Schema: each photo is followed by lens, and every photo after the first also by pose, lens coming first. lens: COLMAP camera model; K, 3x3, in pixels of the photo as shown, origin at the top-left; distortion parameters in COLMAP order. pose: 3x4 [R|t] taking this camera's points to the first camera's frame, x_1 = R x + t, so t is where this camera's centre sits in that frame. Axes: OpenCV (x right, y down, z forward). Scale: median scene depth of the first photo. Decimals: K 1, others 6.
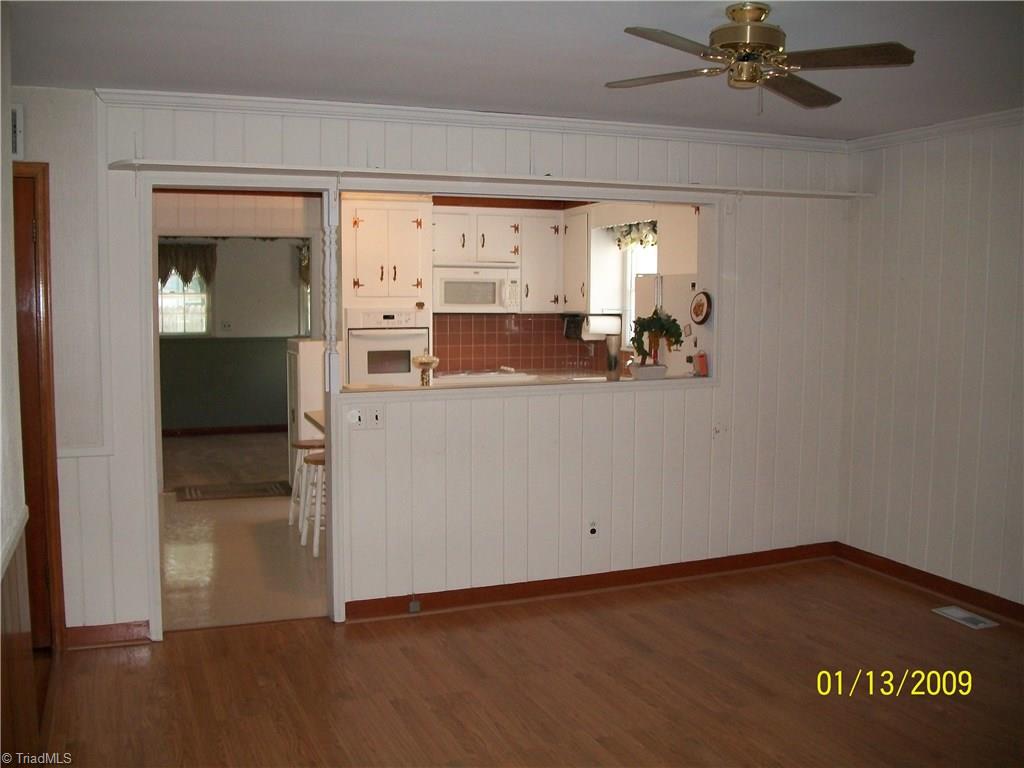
lens RADIAL K [[986.5, 0, 512.1], [0, 986.5, 387.0], [0, 0, 1]] dist [-0.090487, 0.000000]
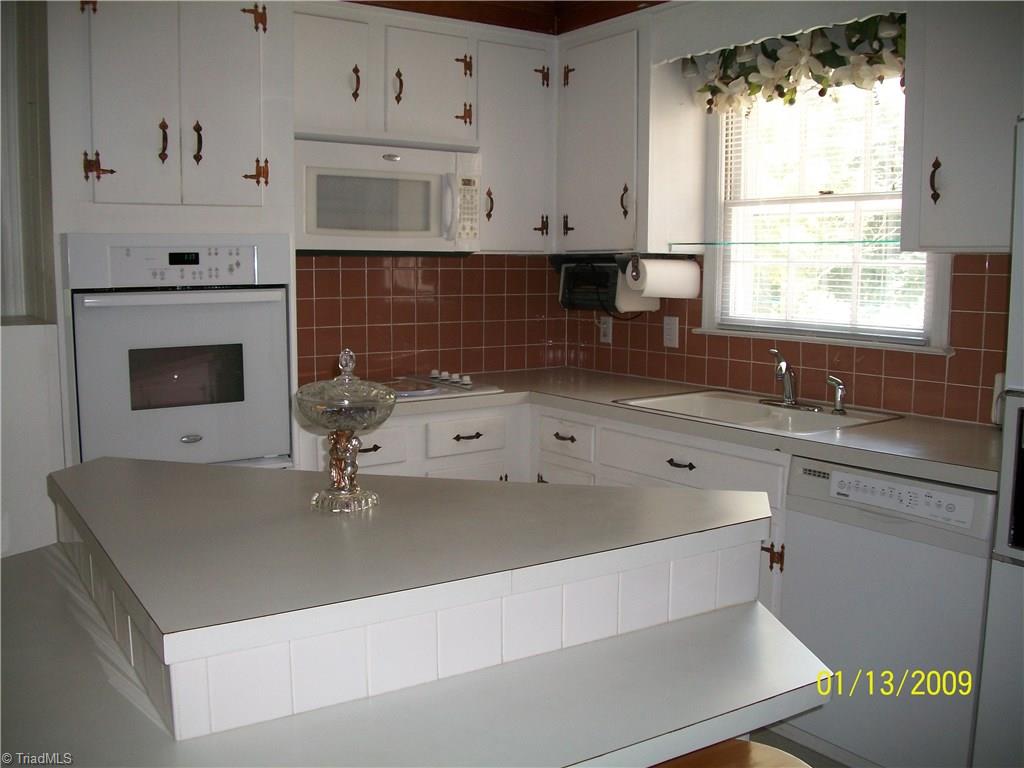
lens RADIAL K [[986.5, 0, 512.5], [0, 986.5, 386.8], [0, 0, 1]] dist [-0.090487, 0.000000]
pose [[0.972908, -0.027943, 0.229496, -0.084567], [0.019111, 0.998992, 0.040619, -0.032494], [-0.230399, -0.035133, 0.972462, 0.569166]]
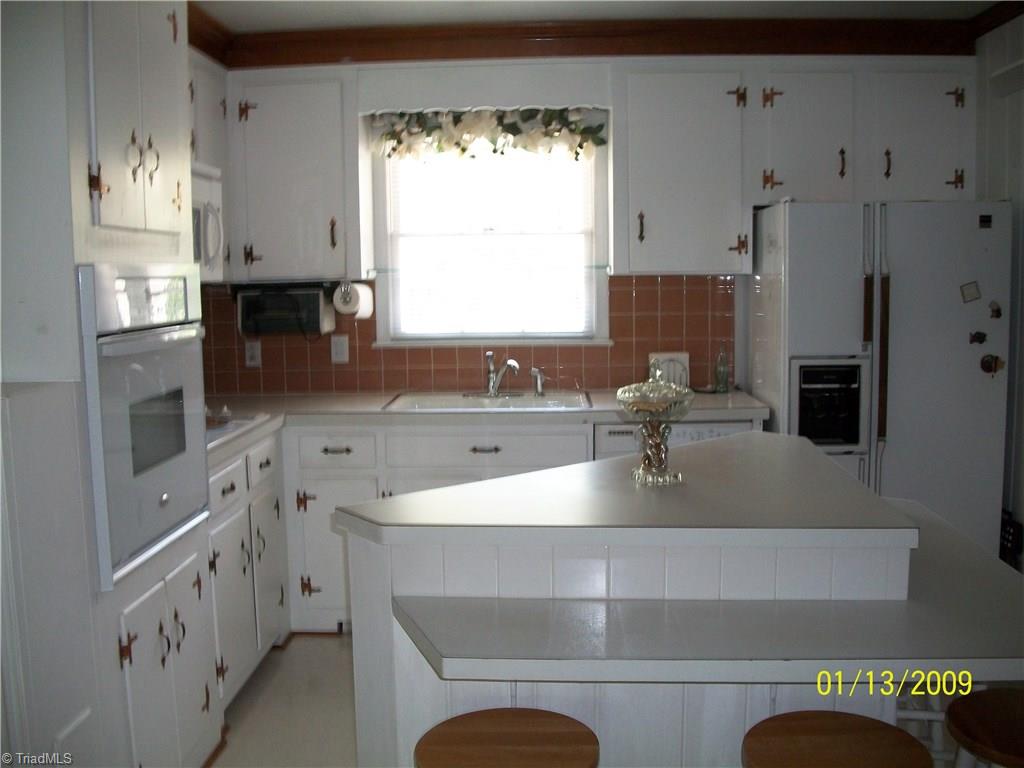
lens RADIAL K [[986.5, 0, 514.6], [0, 986.5, 378.2], [0, 0, 1]] dist [-0.090487, 0.000000]
pose [[0.427124, -0.102786, 0.898332, -0.346072], [0.096788, 0.993007, 0.067600, -0.049952], [-0.898998, 0.058074, 0.434085, 0.703639]]
